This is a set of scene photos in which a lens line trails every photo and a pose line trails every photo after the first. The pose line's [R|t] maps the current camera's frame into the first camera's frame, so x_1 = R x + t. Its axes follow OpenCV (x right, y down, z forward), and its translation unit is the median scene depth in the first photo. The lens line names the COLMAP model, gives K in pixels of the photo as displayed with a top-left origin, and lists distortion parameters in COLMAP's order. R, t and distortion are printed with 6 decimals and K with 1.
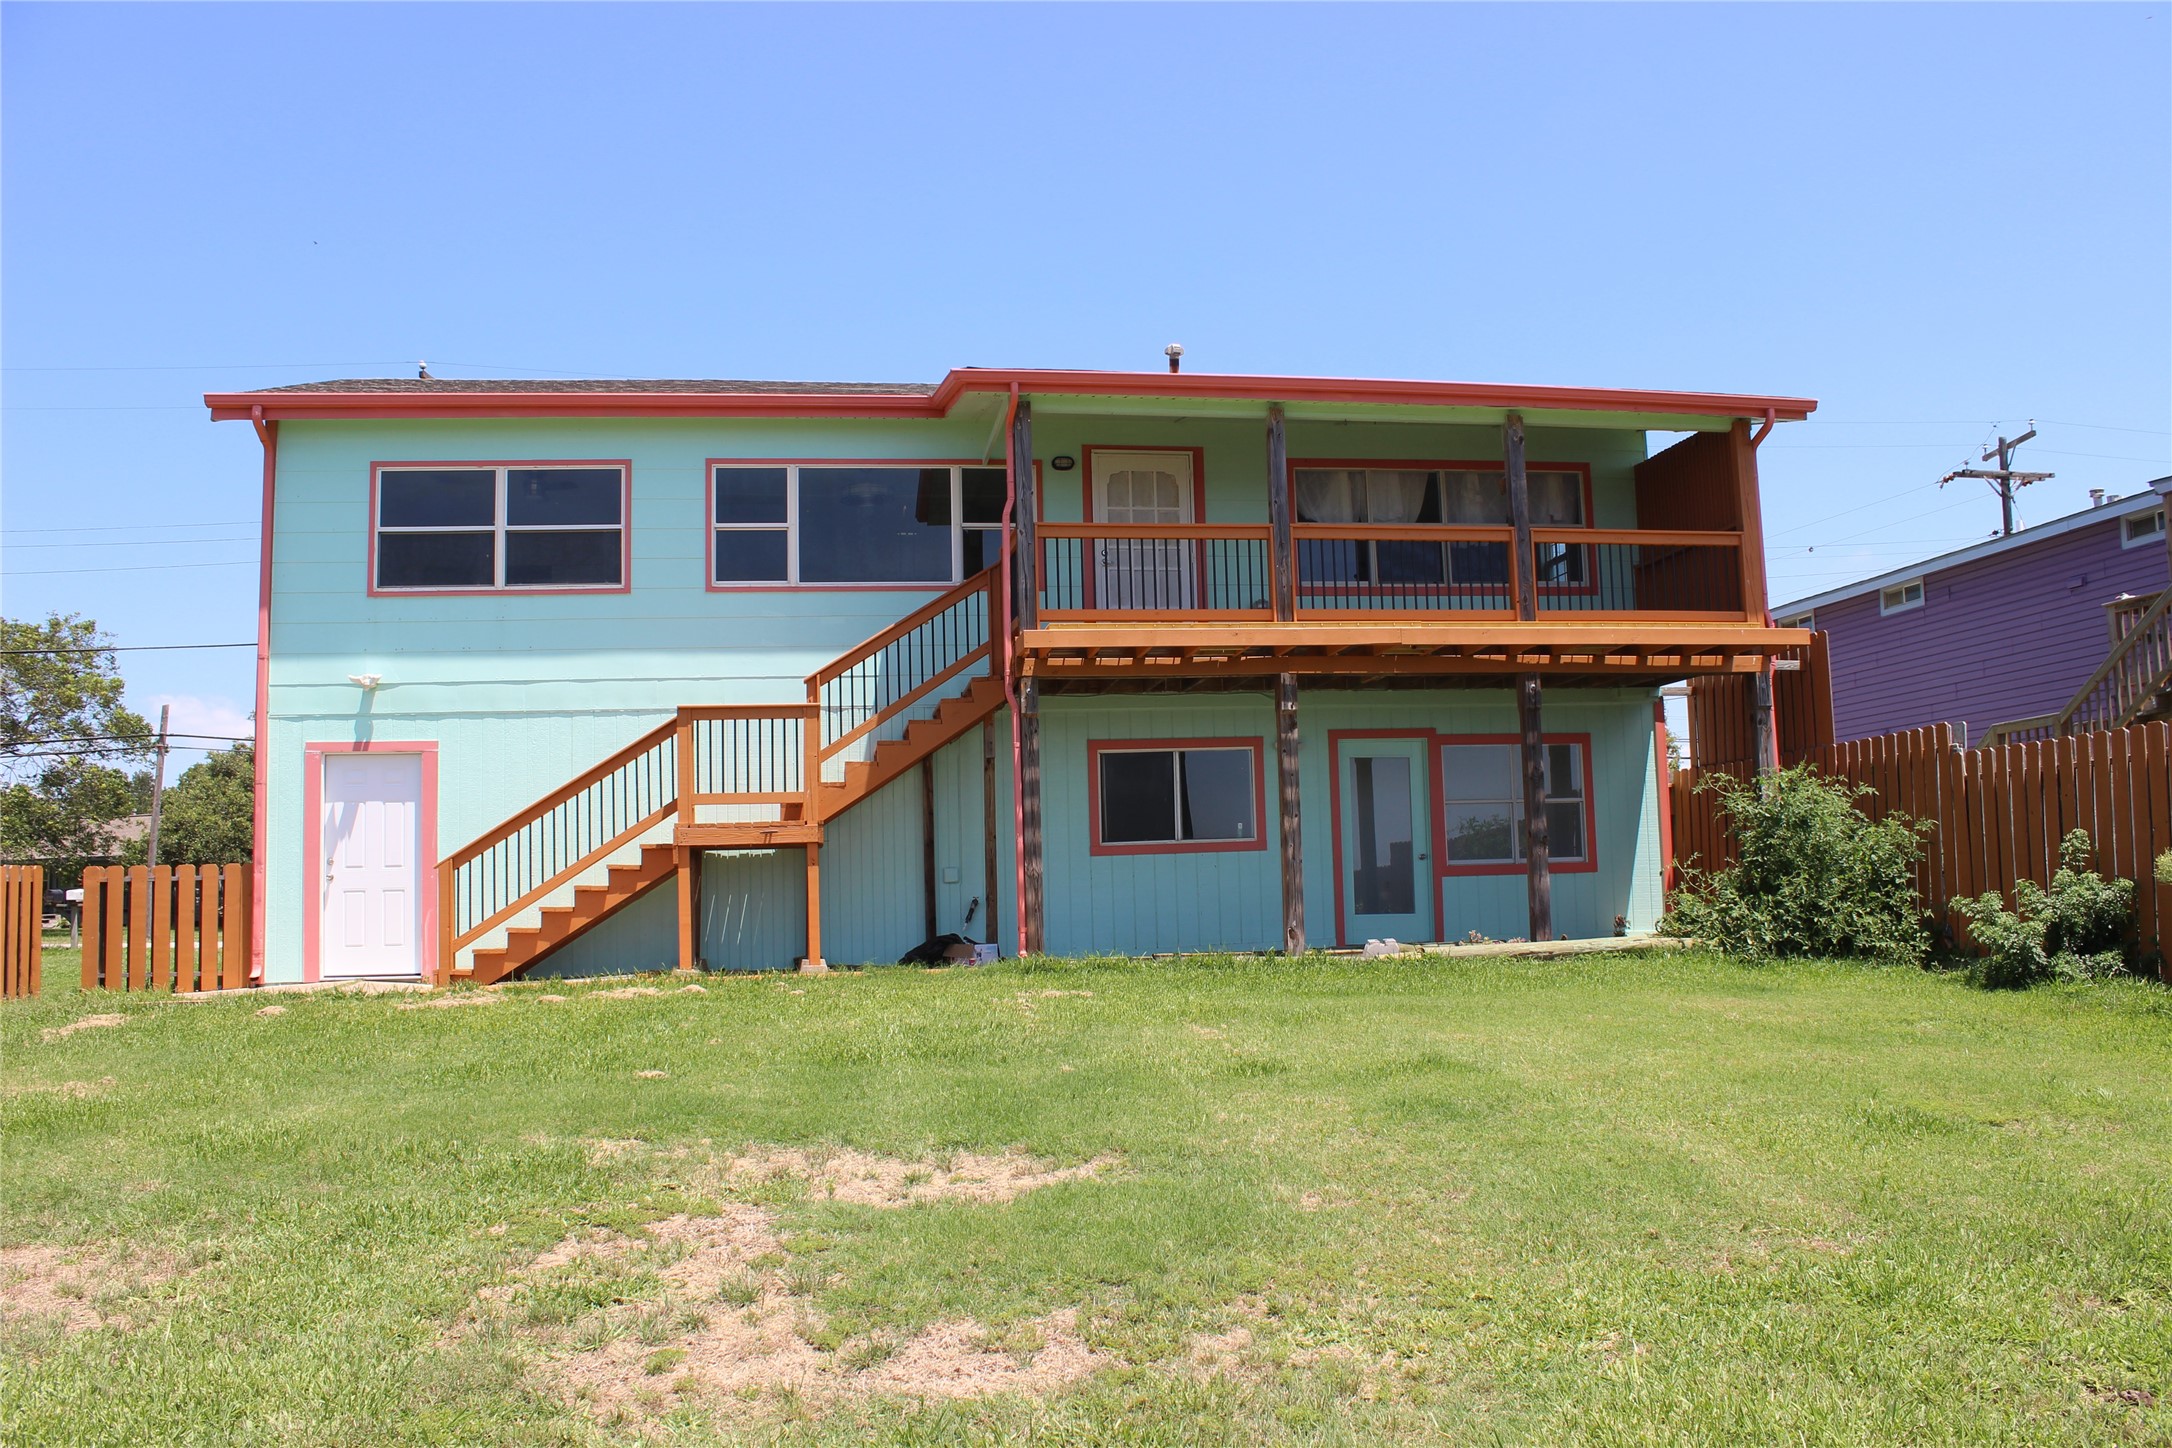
lens RADIAL K [[1794.7, 0, 1095.4], [0, 1794.7, 732.7], [0, 0, 1]] dist [-0.174305, 0.155946]
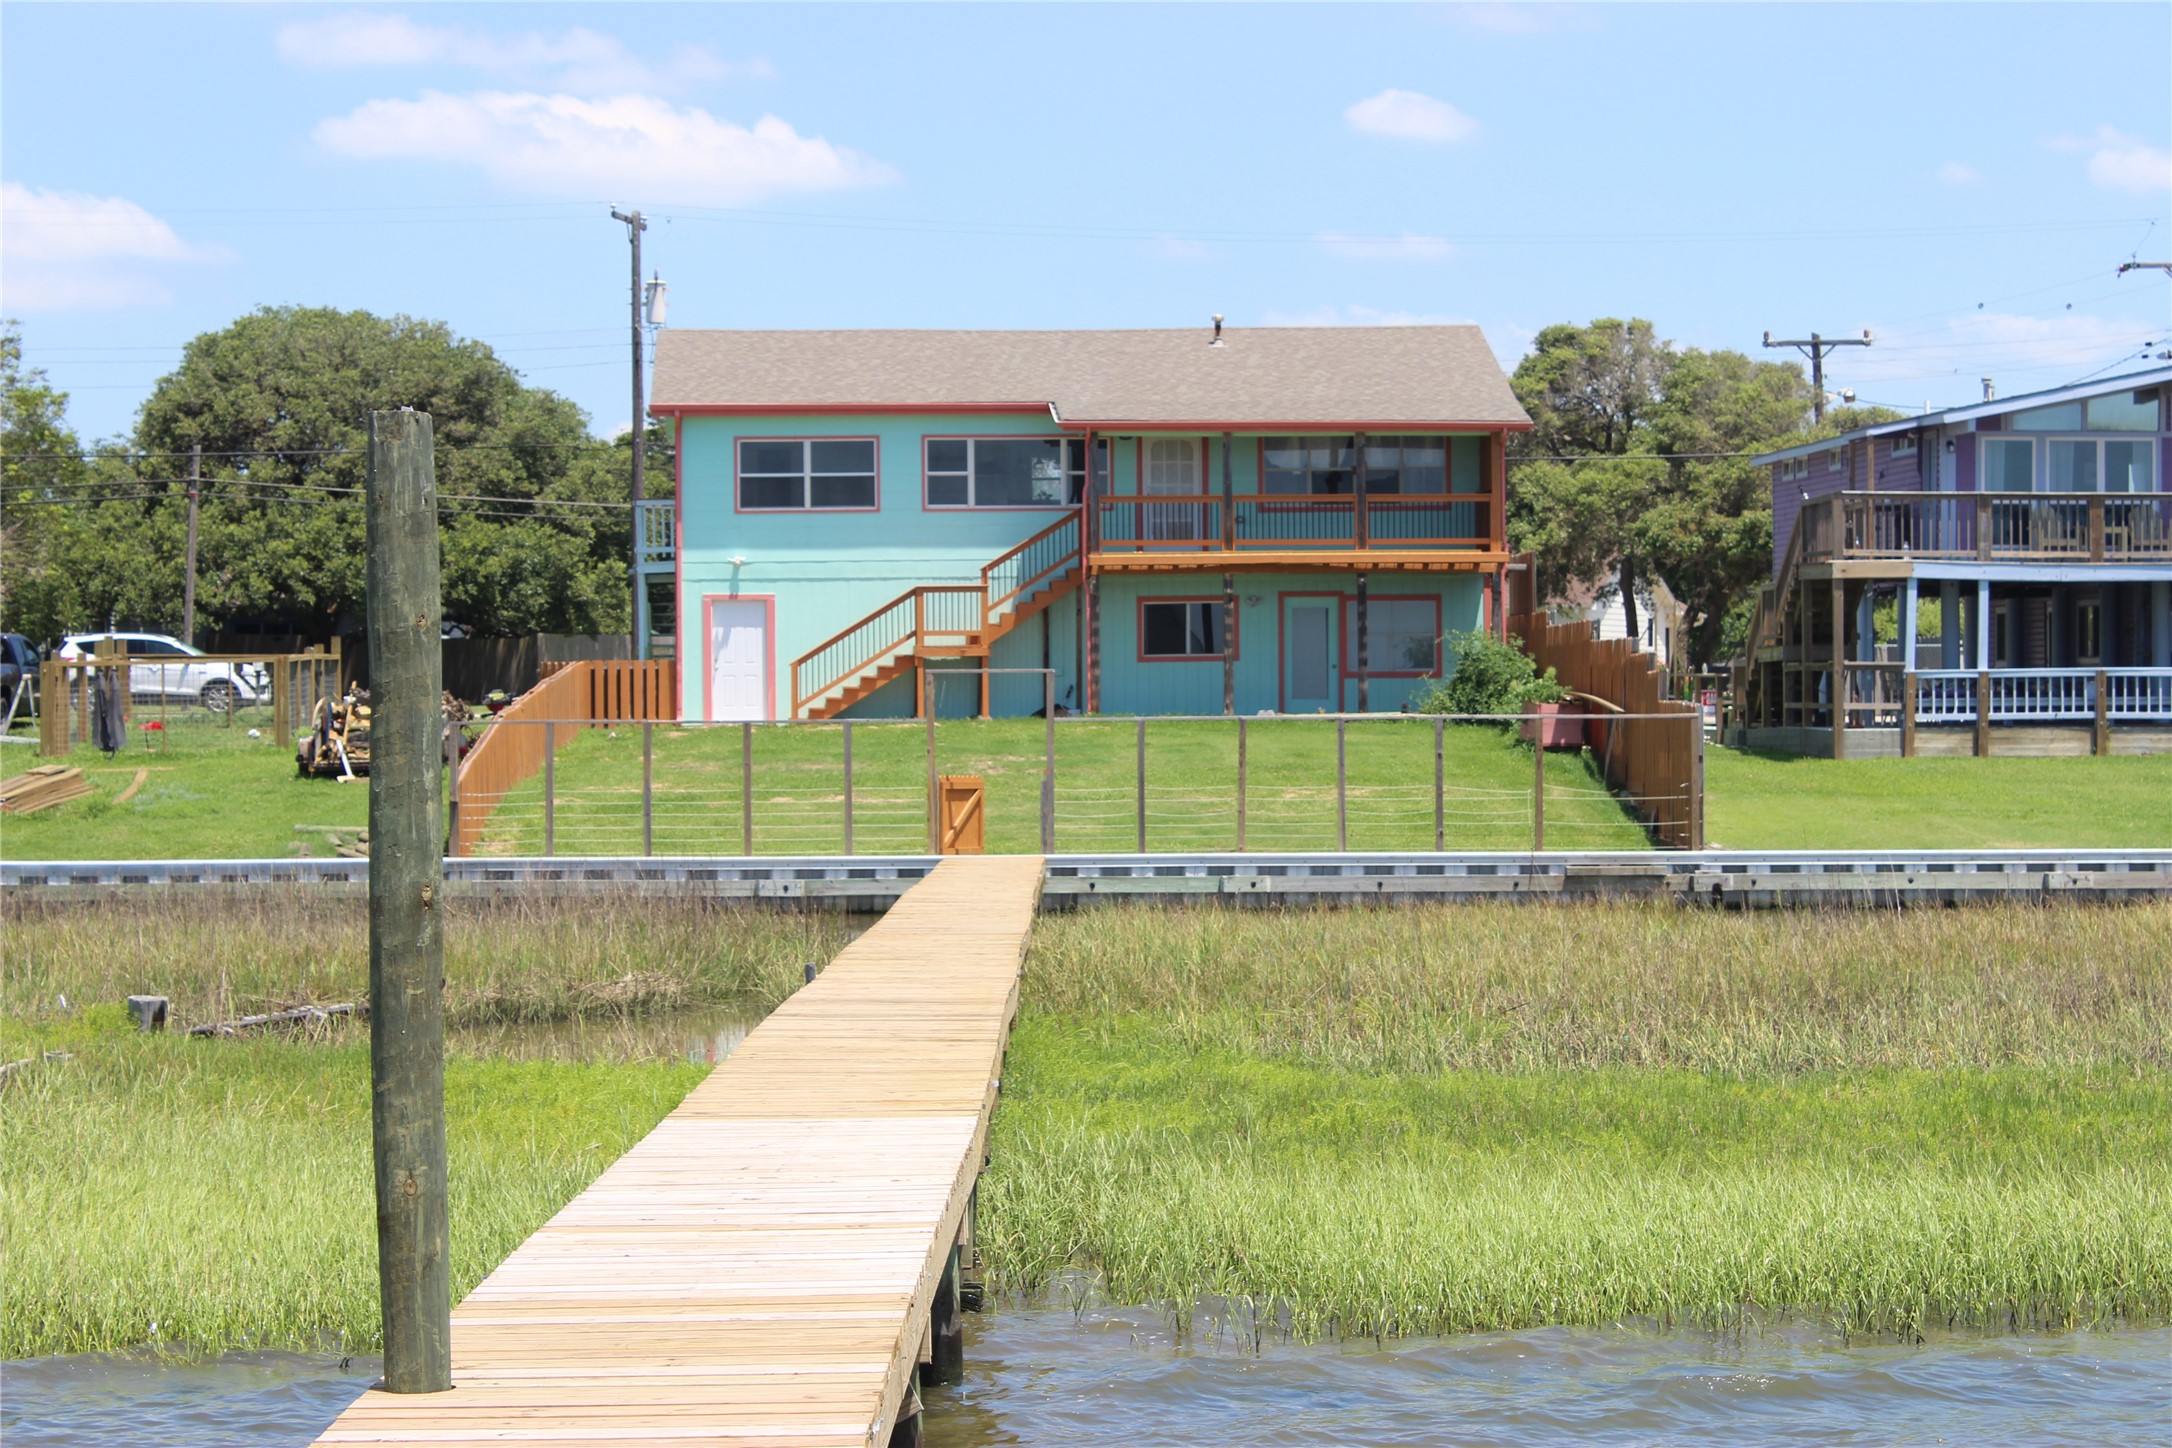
lens RADIAL K [[5357.1, 0, 1086.0], [0, 5357.1, 724.0], [0, 0, 1]] dist [0.070033, 0.228886]
pose [[0.994695, 0.021060, -0.100693, 0.536904], [-0.010486, 0.994479, 0.104408, -0.471545], [0.102336, -0.102799, 0.989424, -4.739474]]
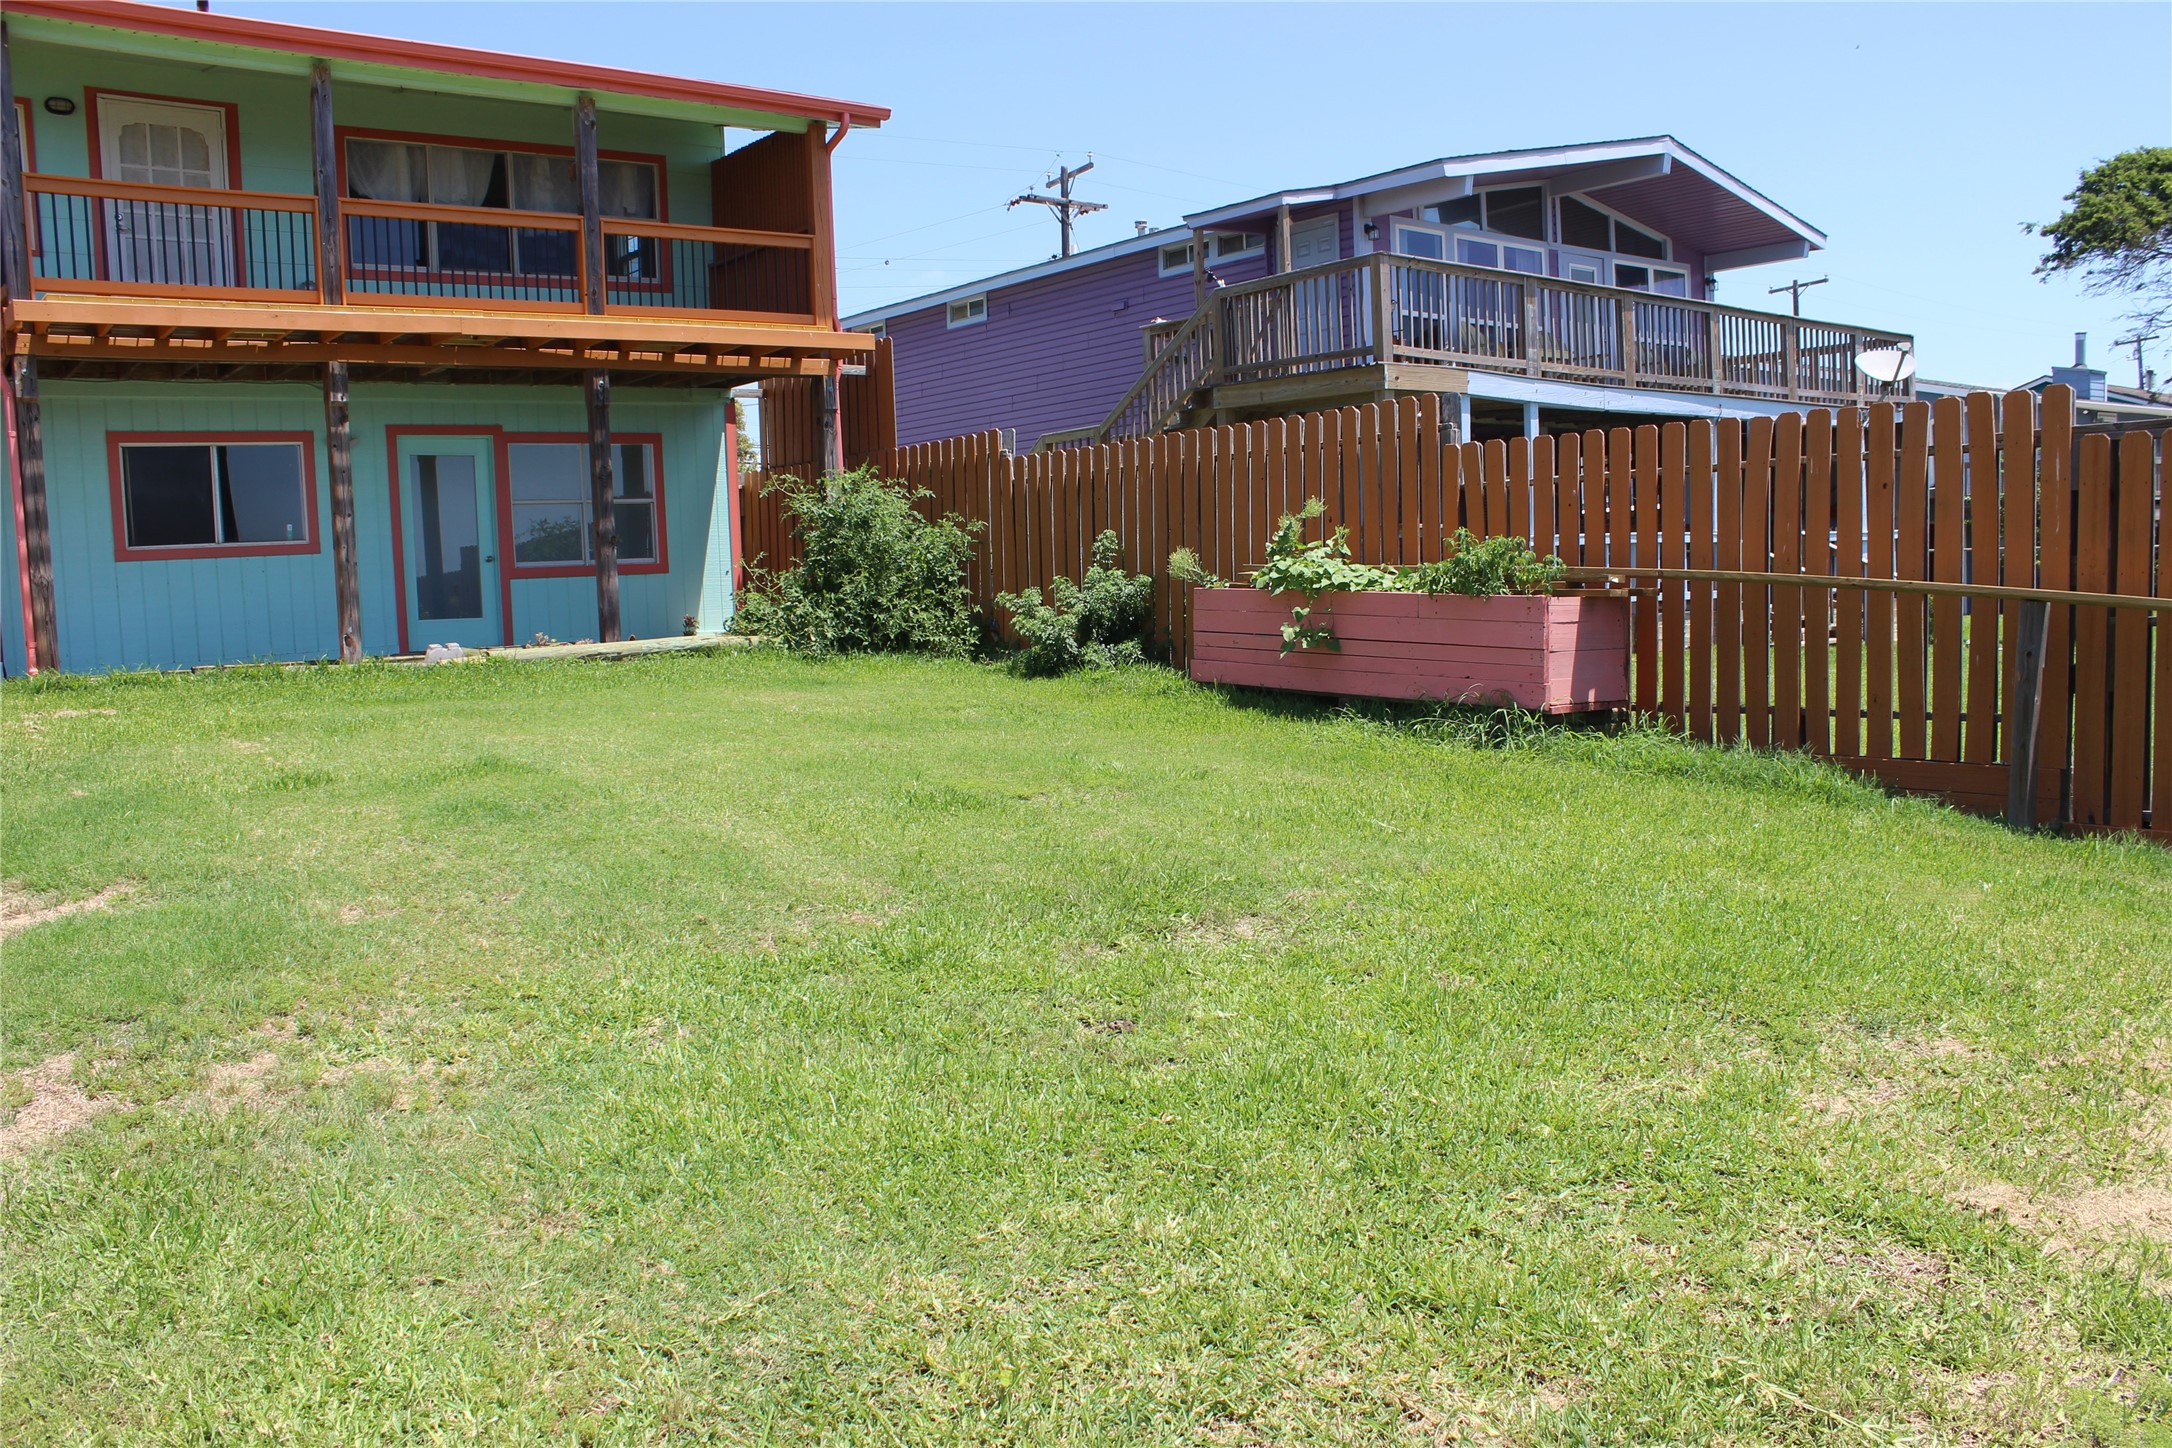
lens RADIAL K [[1794.7, 0, 1095.4], [0, 1794.7, 732.7], [0, 0, 1]] dist [-0.174305, 0.155946]
pose [[0.875419, -0.049631, 0.480811, 0.009316], [-0.030153, 0.987170, 0.156800, 0.003636], [-0.482424, -0.151764, 0.862691, 0.005814]]
